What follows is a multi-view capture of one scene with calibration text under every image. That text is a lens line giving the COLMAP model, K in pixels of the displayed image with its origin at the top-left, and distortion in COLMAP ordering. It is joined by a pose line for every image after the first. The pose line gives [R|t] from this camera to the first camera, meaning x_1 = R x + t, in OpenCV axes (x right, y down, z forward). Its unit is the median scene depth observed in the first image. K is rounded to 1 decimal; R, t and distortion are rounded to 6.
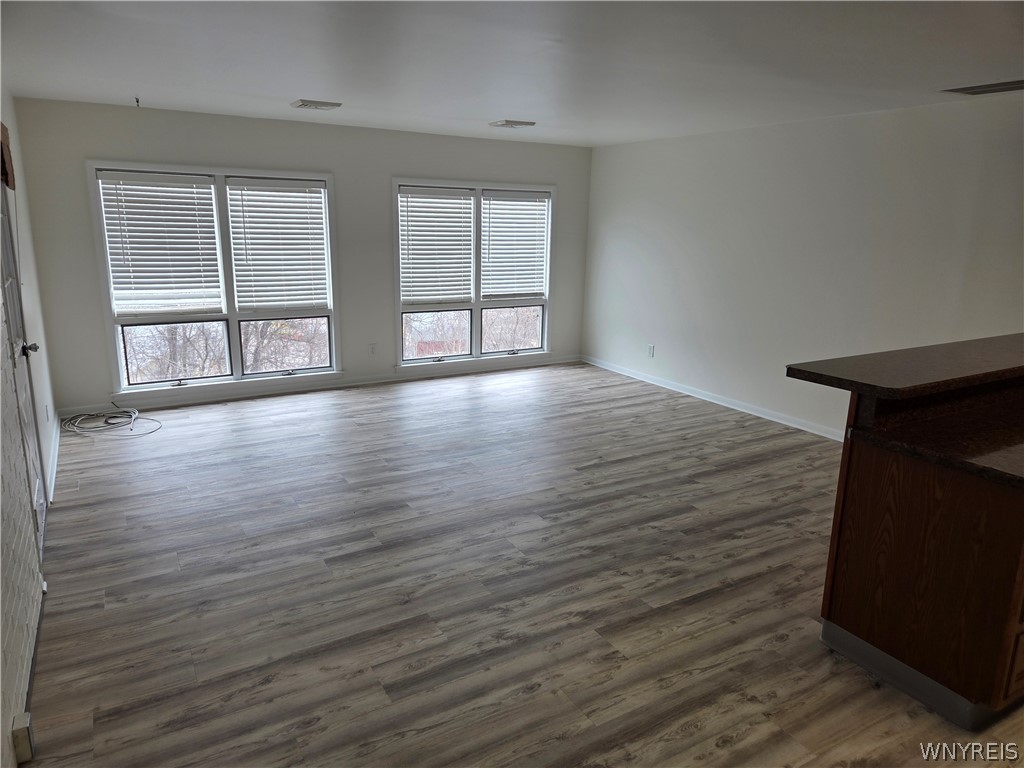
lens RADIAL K [[687.1, 0, 515.4], [0, 687.1, 388.0], [0, 0, 1]] dist [0.033589, -0.021953]
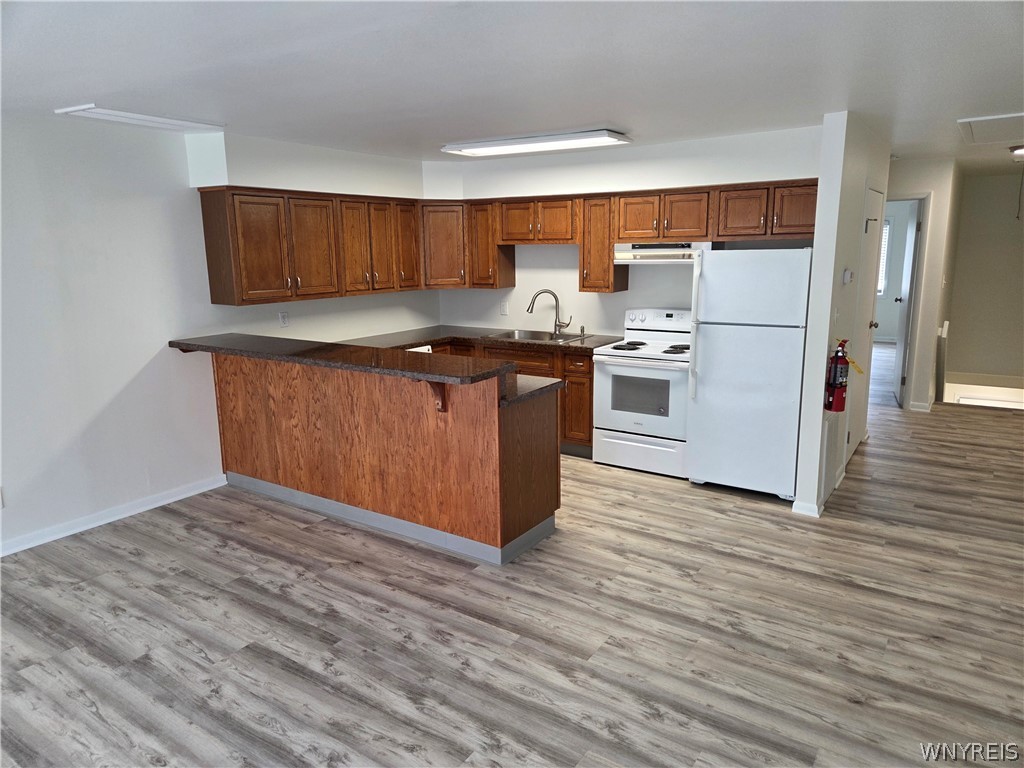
lens RADIAL K [[687.1, 0, 513.5], [0, 687.1, 380.0], [0, 0, 1]] dist [0.033589, -0.021953]
pose [[-0.433065, -0.190704, 0.880958, -0.582200], [0.223699, 0.924046, 0.309998, -0.321883], [-0.873163, 0.331318, -0.357512, 1.204831]]
